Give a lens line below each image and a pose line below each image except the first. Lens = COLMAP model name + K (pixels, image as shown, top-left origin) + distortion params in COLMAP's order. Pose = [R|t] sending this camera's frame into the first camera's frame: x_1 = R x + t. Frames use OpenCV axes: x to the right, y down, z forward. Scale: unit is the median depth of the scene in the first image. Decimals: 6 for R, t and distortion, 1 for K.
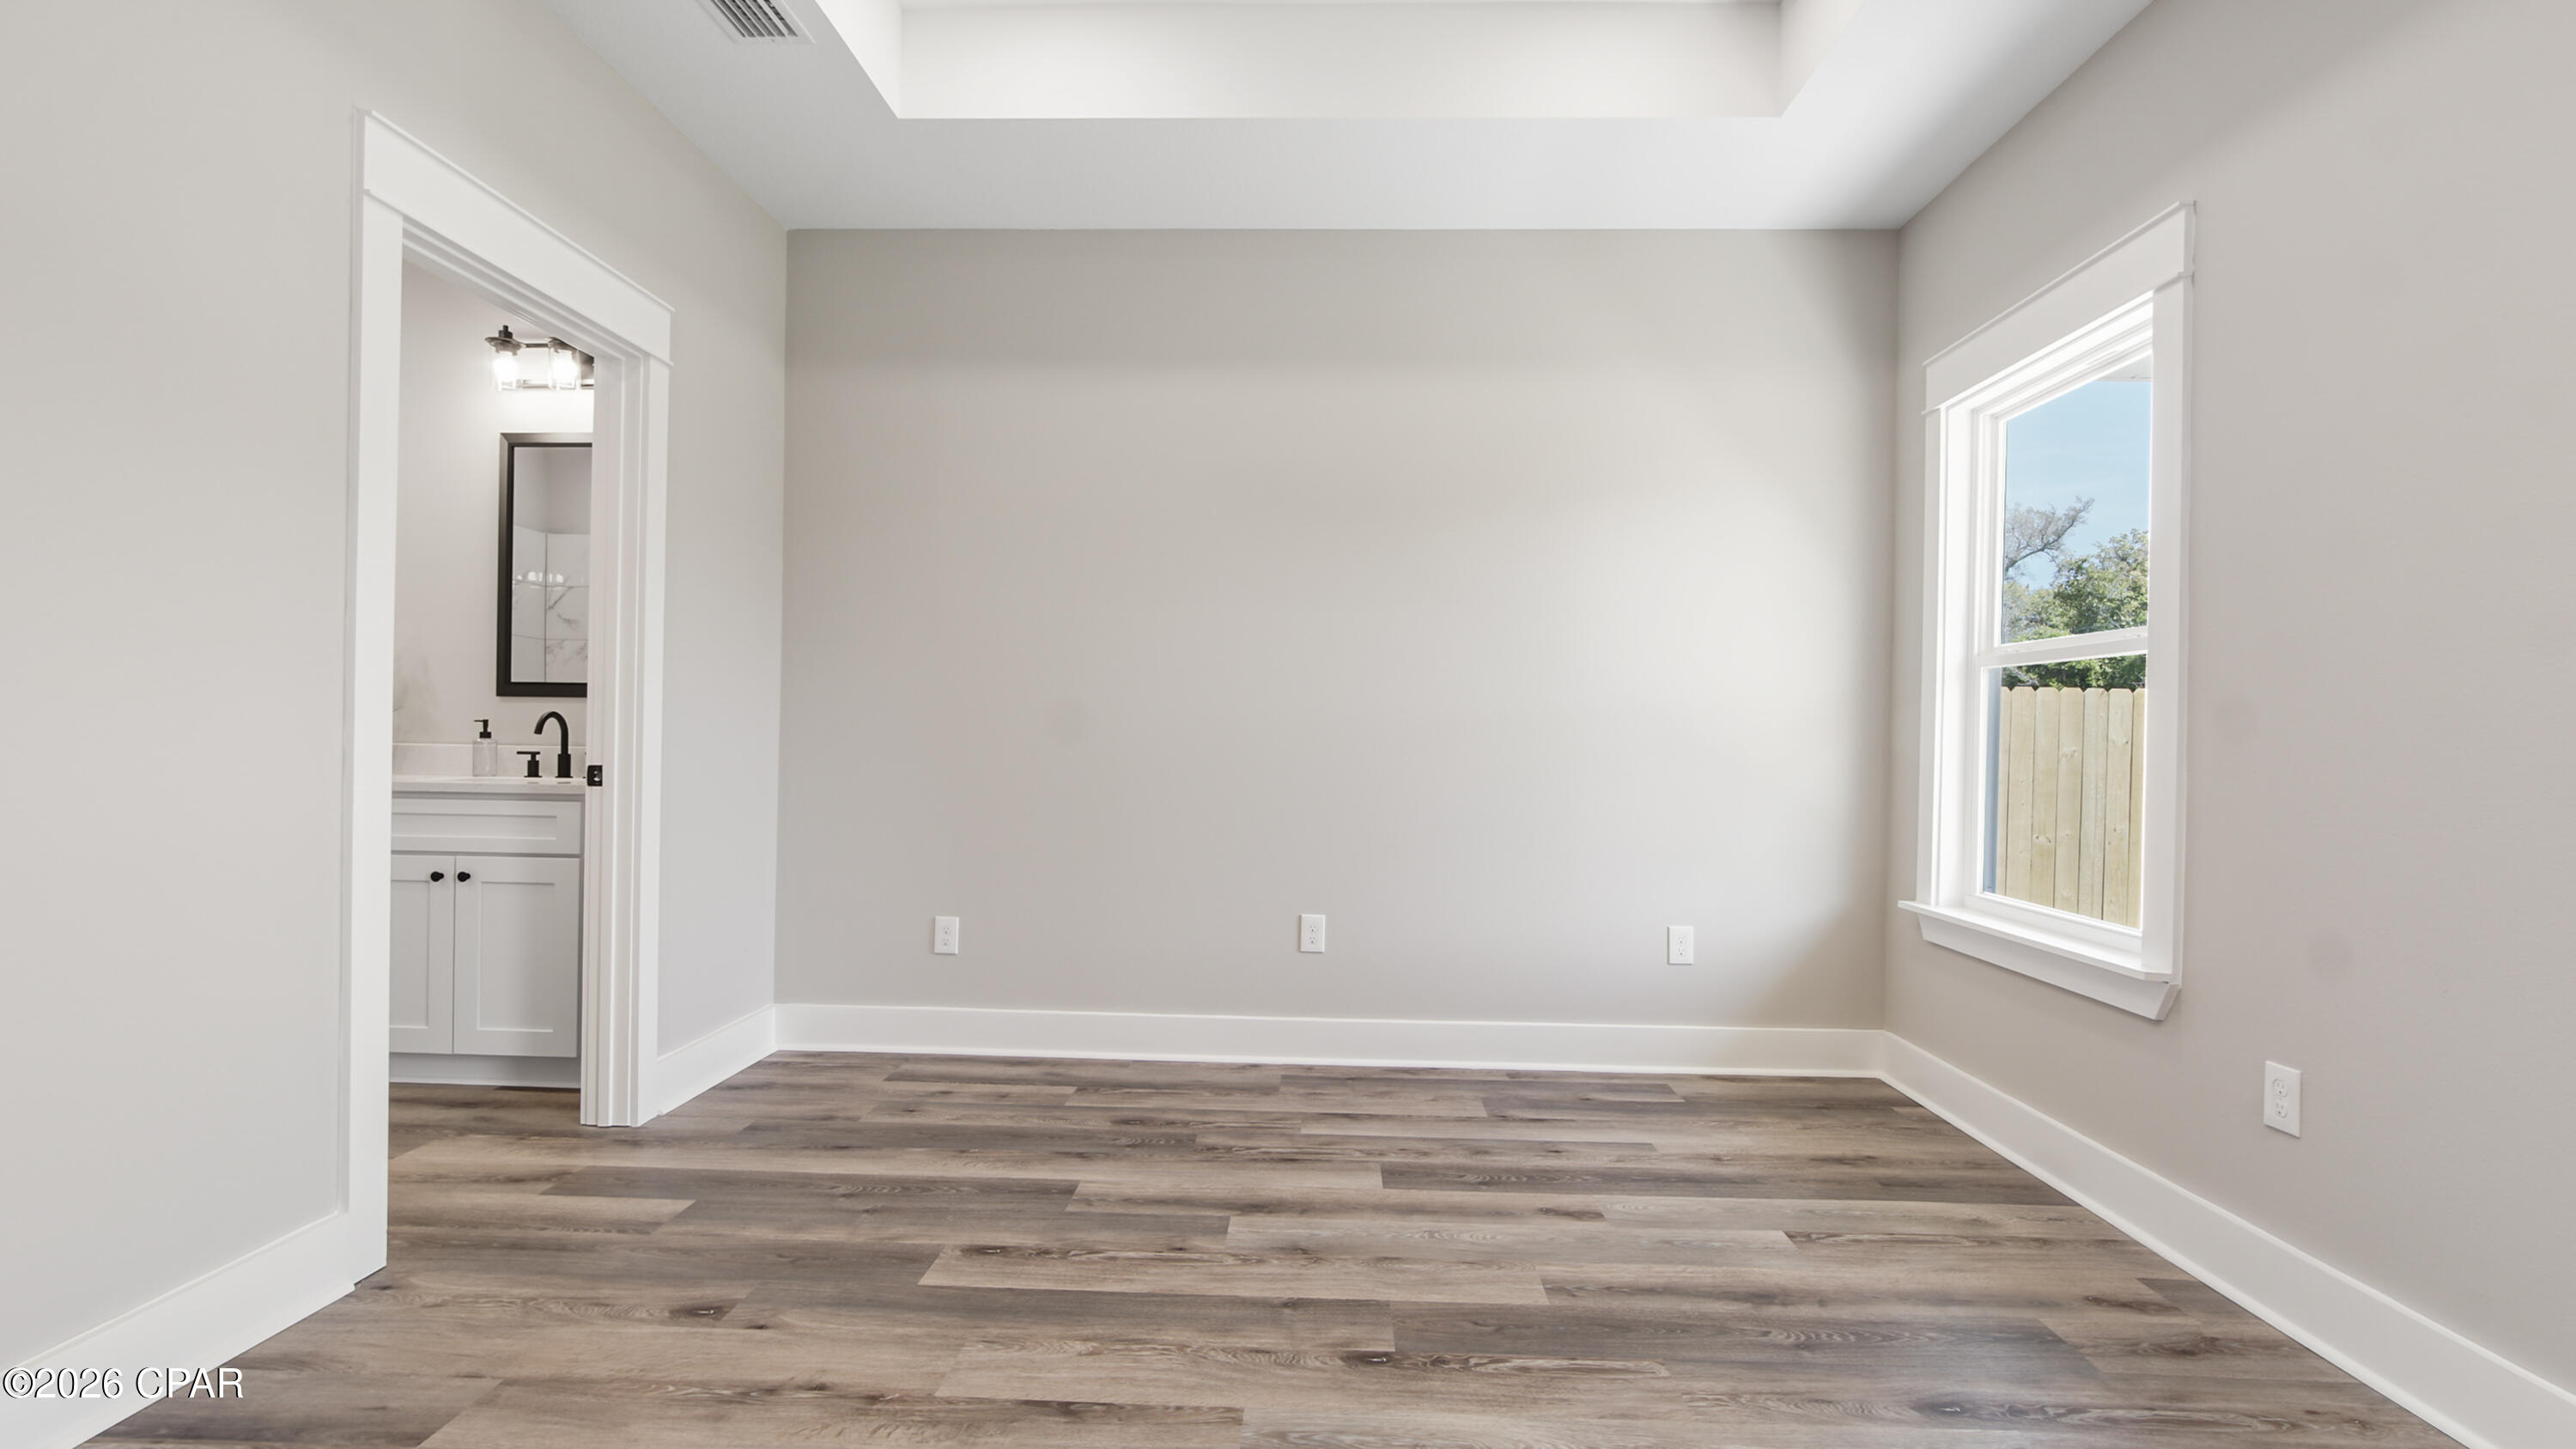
lens RADIAL K [[1190.8, 0, 1323.2], [0, 1190.8, 740.7], [0, 0, 1]] dist [-0.010327, 0.003147]
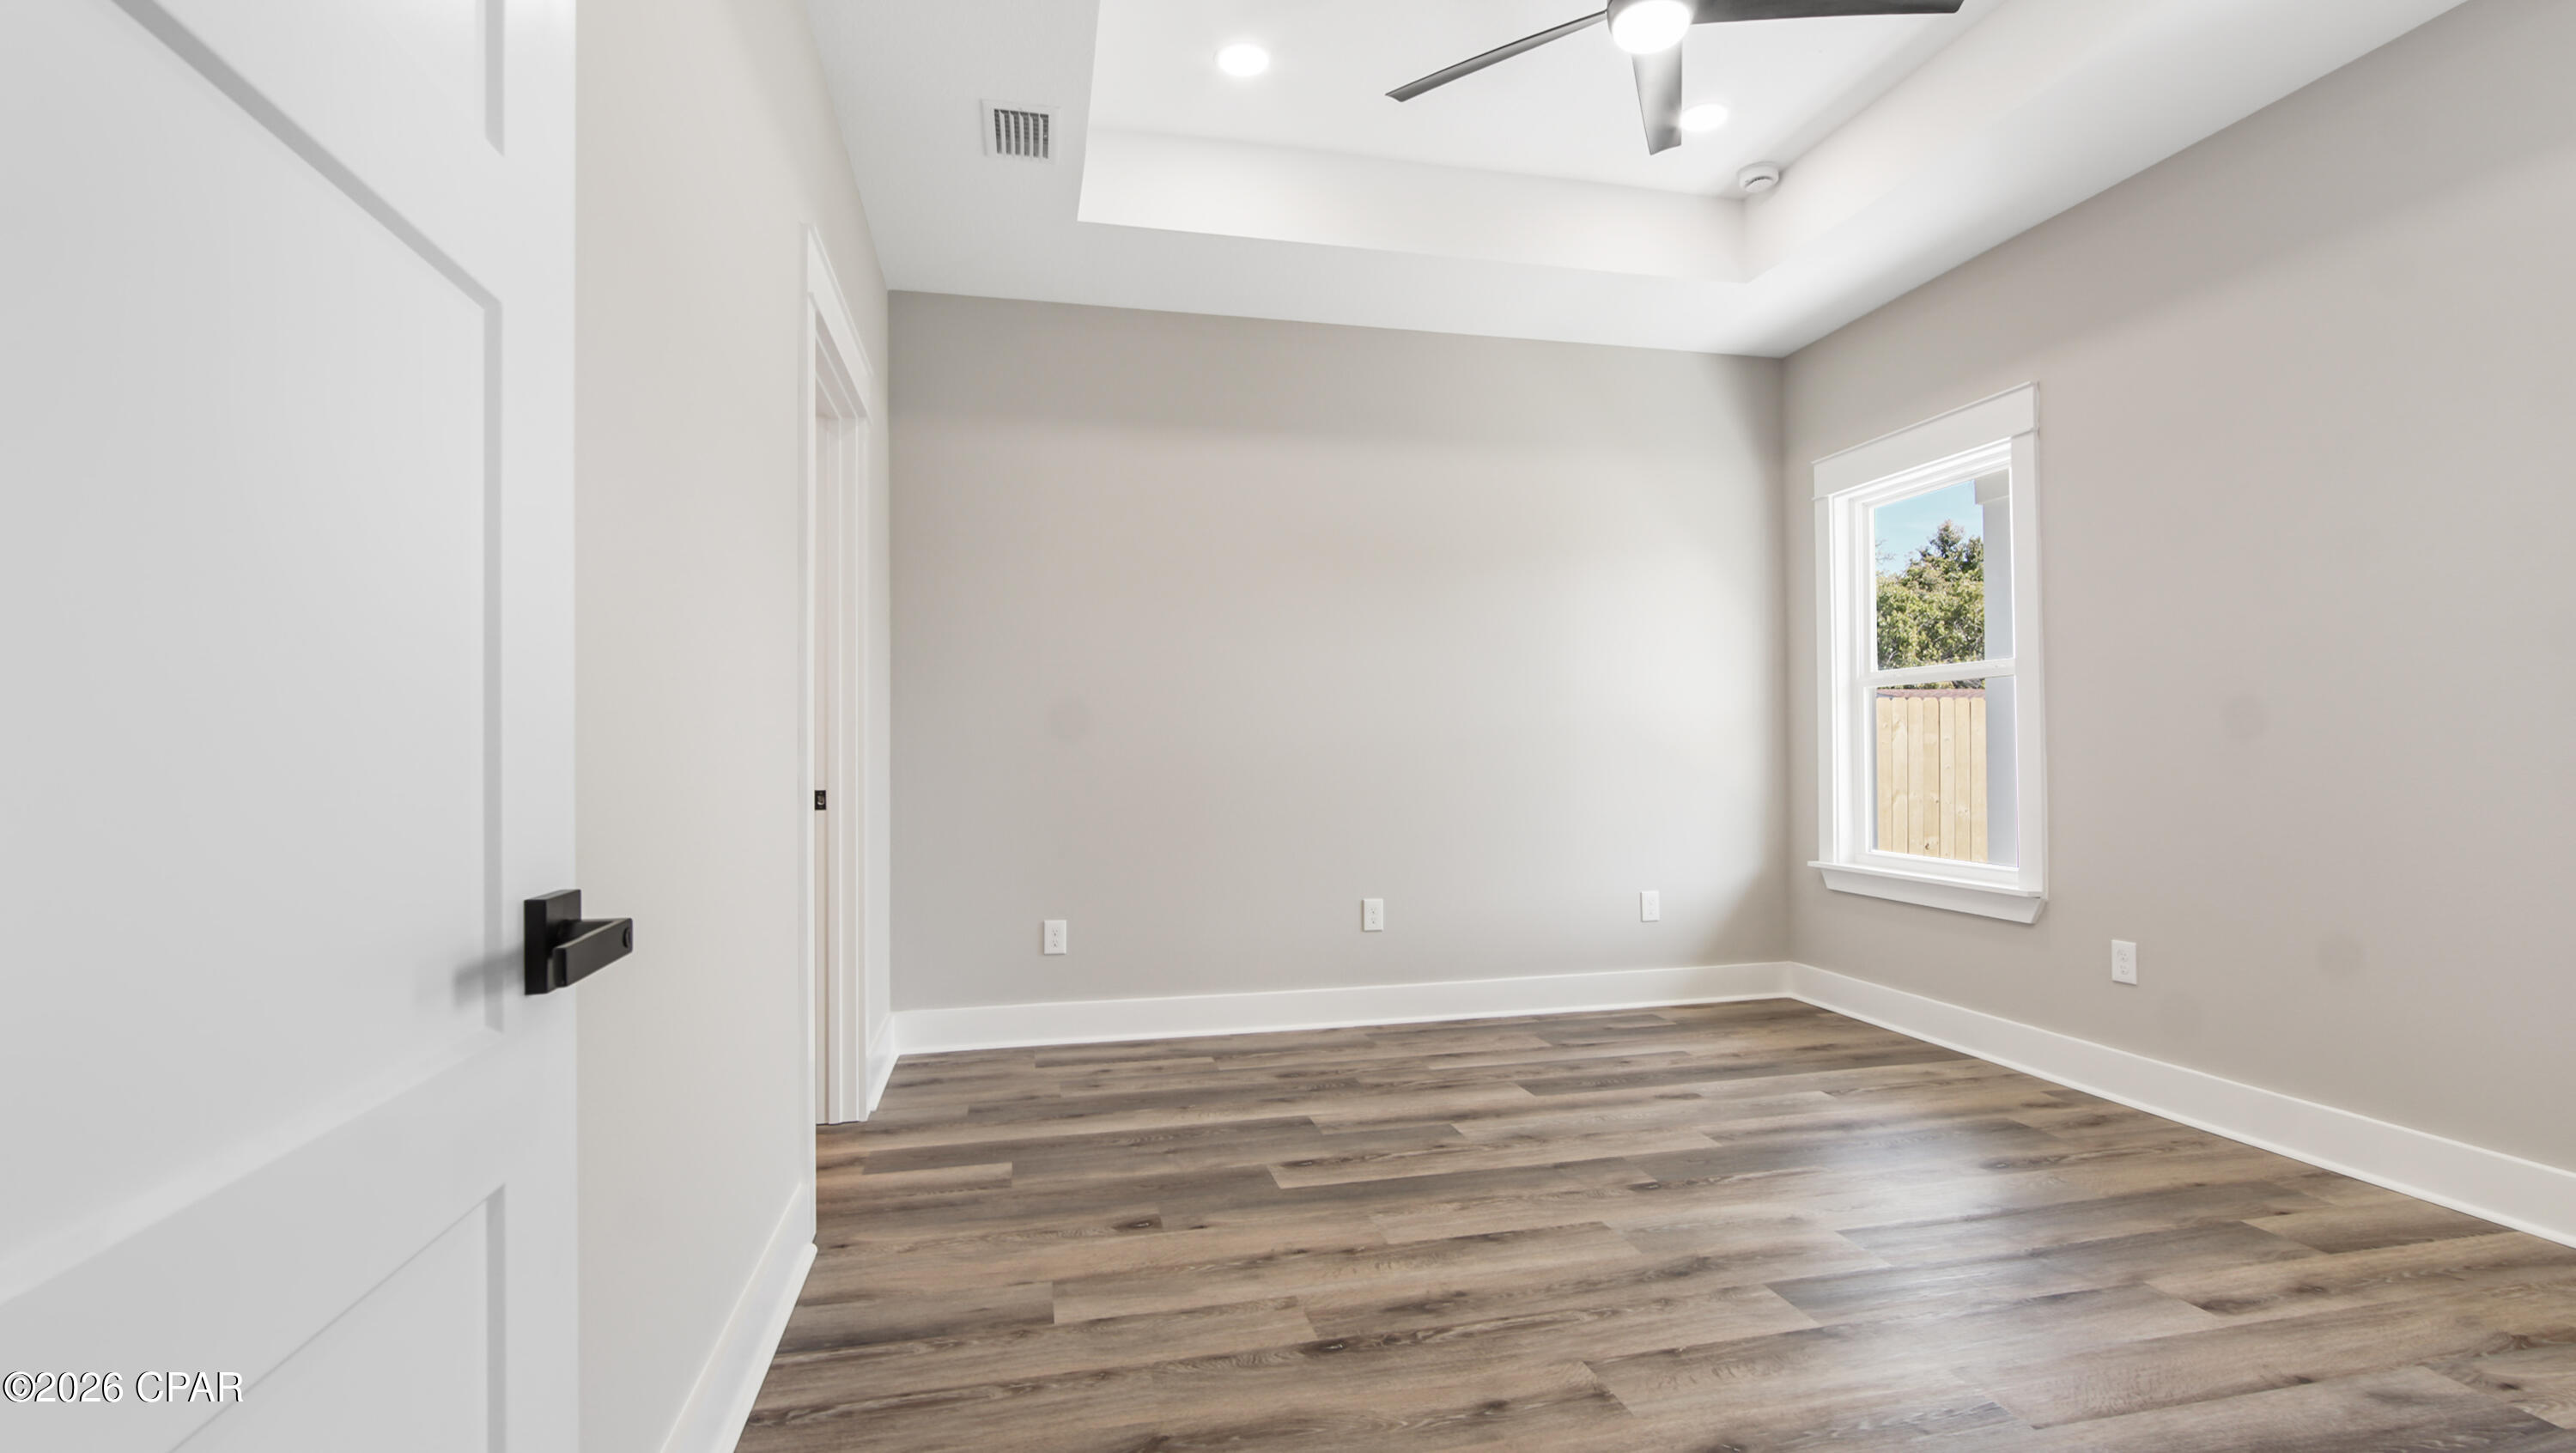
lens RADIAL K [[1190.6, 0, 1335.7], [0, 1190.6, 742.0], [0, 0, 1]] dist [-0.010327, 0.003147]
pose [[0.962216, -0.021846, 0.271408, -0.508913], [0.025022, 0.999653, -0.008248, -0.003311], [-0.271134, 0.014728, 0.962429, -0.195143]]
